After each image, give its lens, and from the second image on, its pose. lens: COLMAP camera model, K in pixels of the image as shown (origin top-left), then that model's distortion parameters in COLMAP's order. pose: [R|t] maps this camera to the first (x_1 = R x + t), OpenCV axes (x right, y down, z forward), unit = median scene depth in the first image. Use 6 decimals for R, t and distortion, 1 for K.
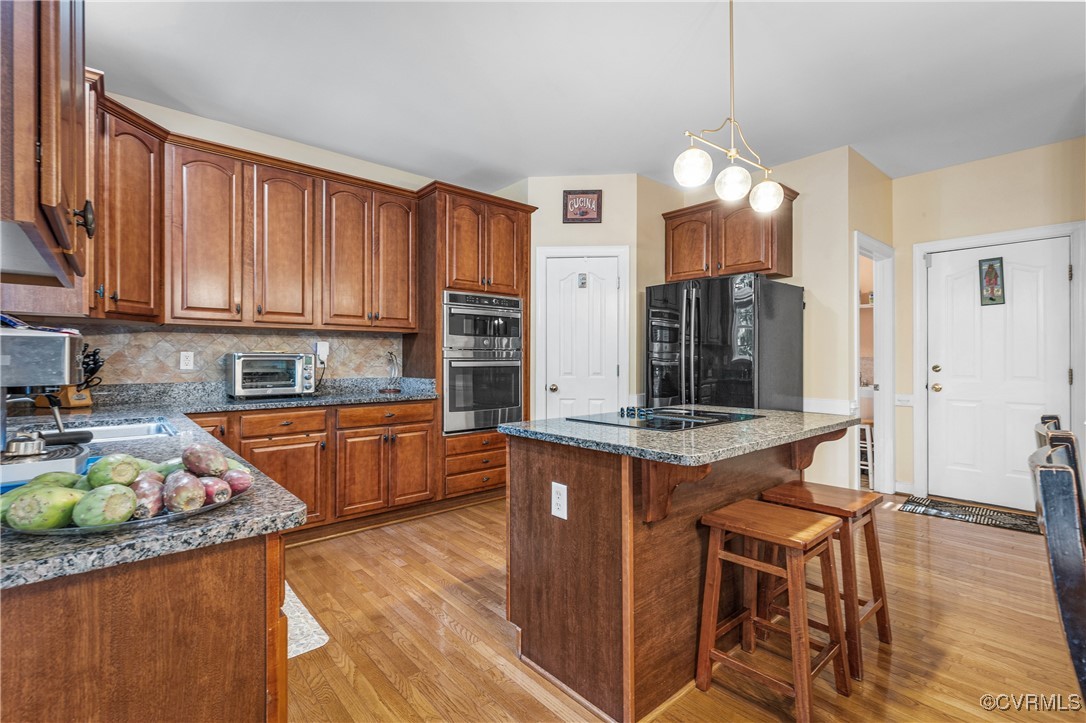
lens RADIAL K [[498.0, 0, 535.4], [0, 498.0, 353.2], [0, 0, 1]] dist [0.005848, -0.001870]
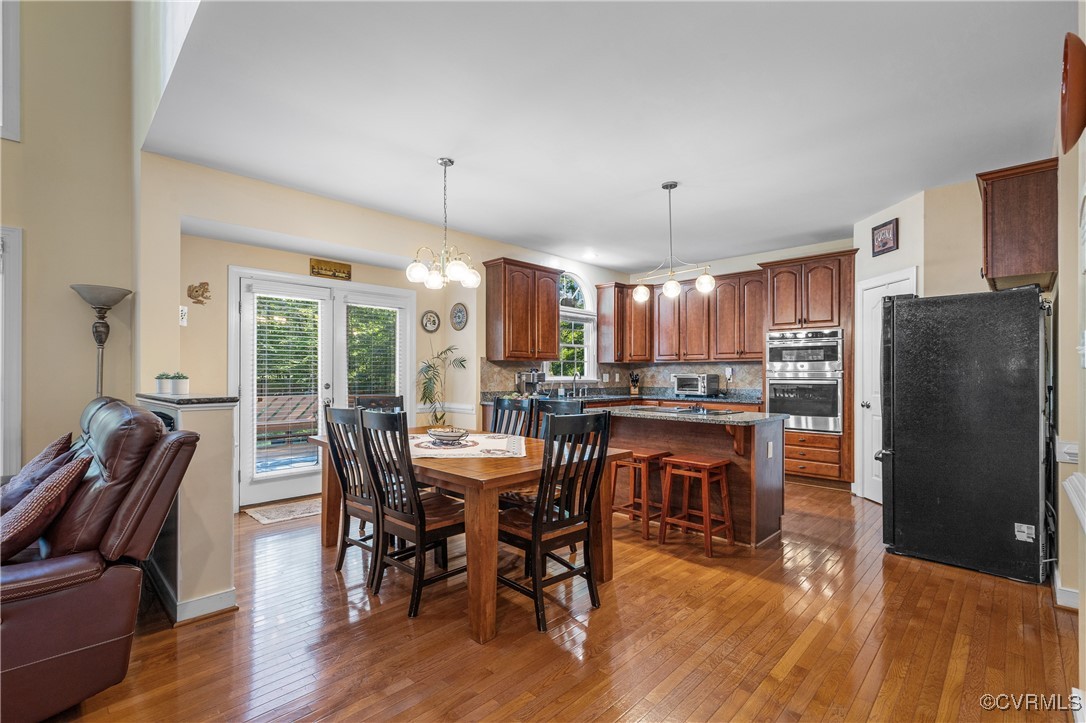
lens RADIAL K [[498.0, 0, 543.6], [0, 498.0, 369.4], [0, 0, 1]] dist [0.005848, -0.001870]
pose [[0.092975, -0.008472, -0.995632, 1.249881], [0.009499, 0.999926, -0.007622, -0.009237], [0.995623, -0.008748, 0.093048, 0.180502]]
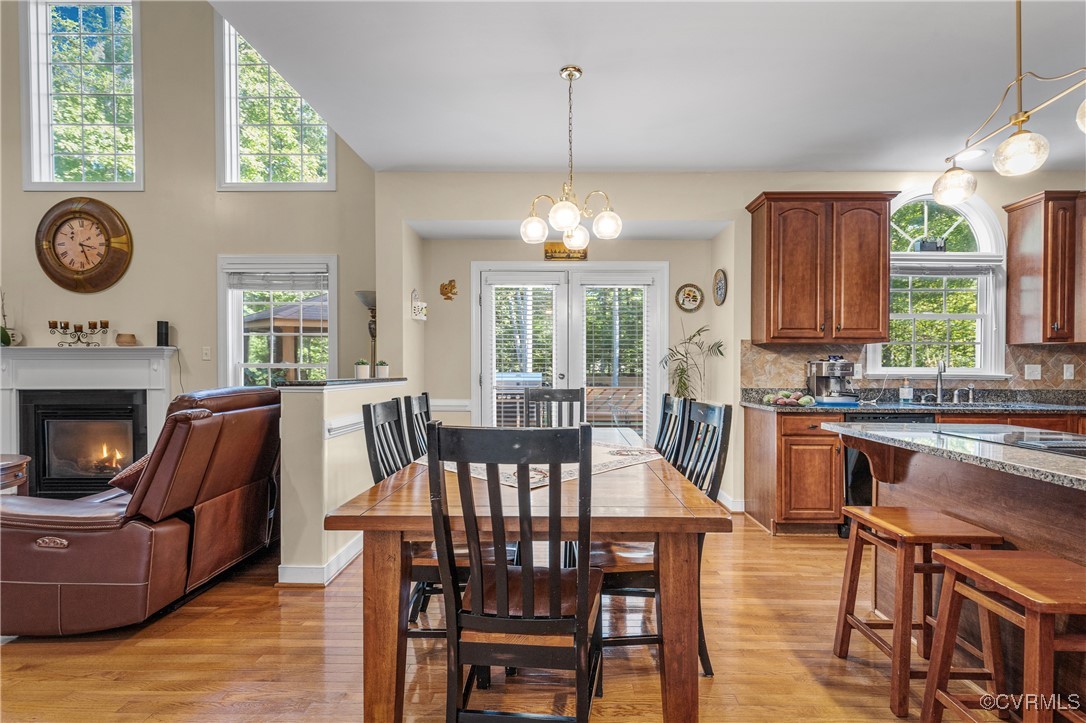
lens RADIAL K [[498.0, 0, 551.4], [0, 498.0, 371.8], [0, 0, 1]] dist [0.005848, -0.001870]
pose [[-0.662692, 0.001925, -0.748889, 0.835082], [0.002195, 0.999997, 0.000628, 0.008370], [0.748889, -0.001228, -0.662695, 0.534917]]
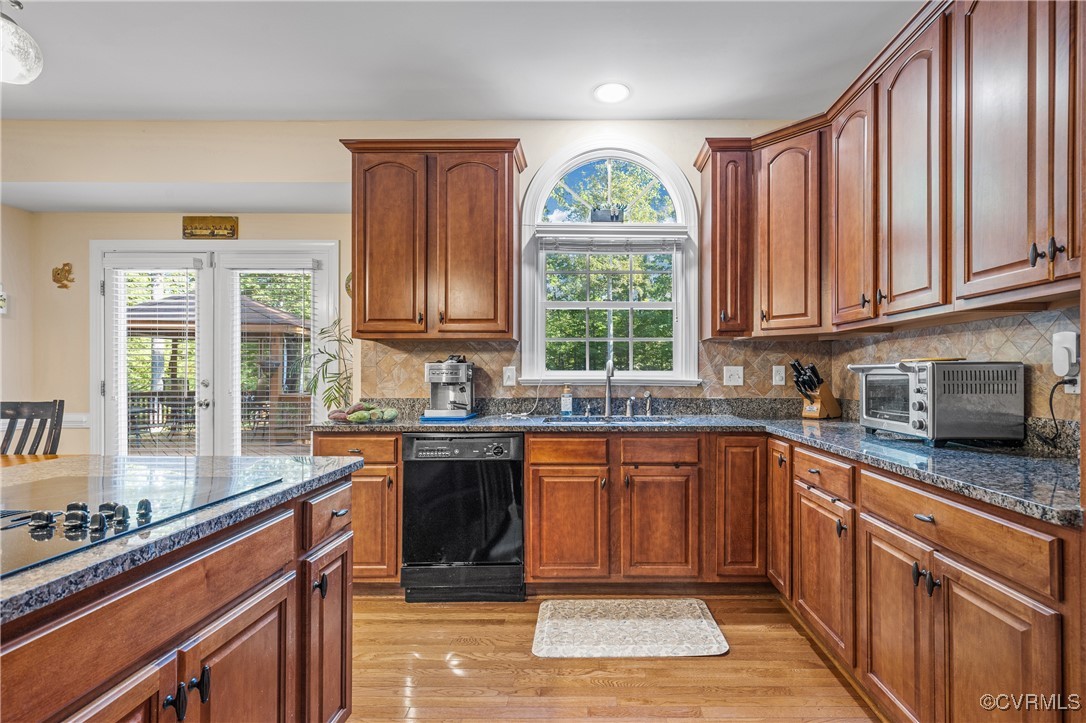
lens RADIAL K [[498.0, 0, 586.5], [0, 498.0, 374.8], [0, 0, 1]] dist [0.005848, -0.001870]
pose [[-0.653848, 0.000113, -0.756626, 0.150920], [0.006060, 0.999969, -0.005087, 0.012694], [0.756602, -0.007912, -0.653828, 0.954221]]
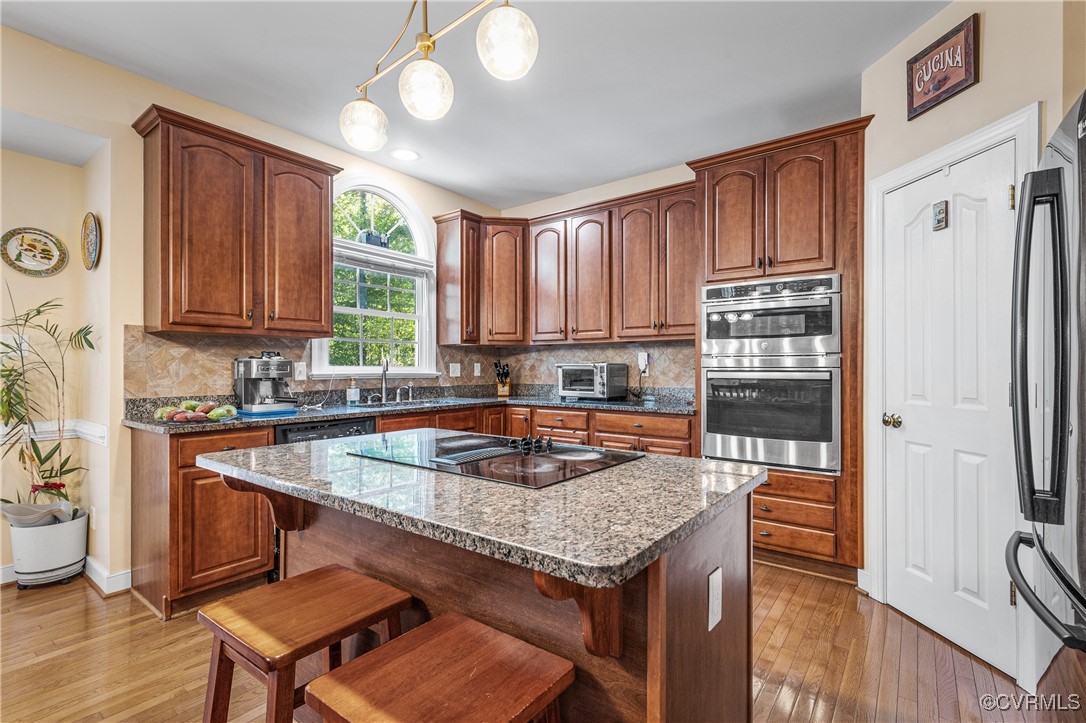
lens RADIAL K [[498.0, 0, 549.0], [0, 498.0, 364.0], [0, 0, 1]] dist [0.005848, -0.001870]
pose [[0.215968, -0.008431, -0.976364, 0.574740], [0.010389, 0.999926, -0.006337, 0.006900], [0.976345, -0.008775, 0.216040, 0.559215]]
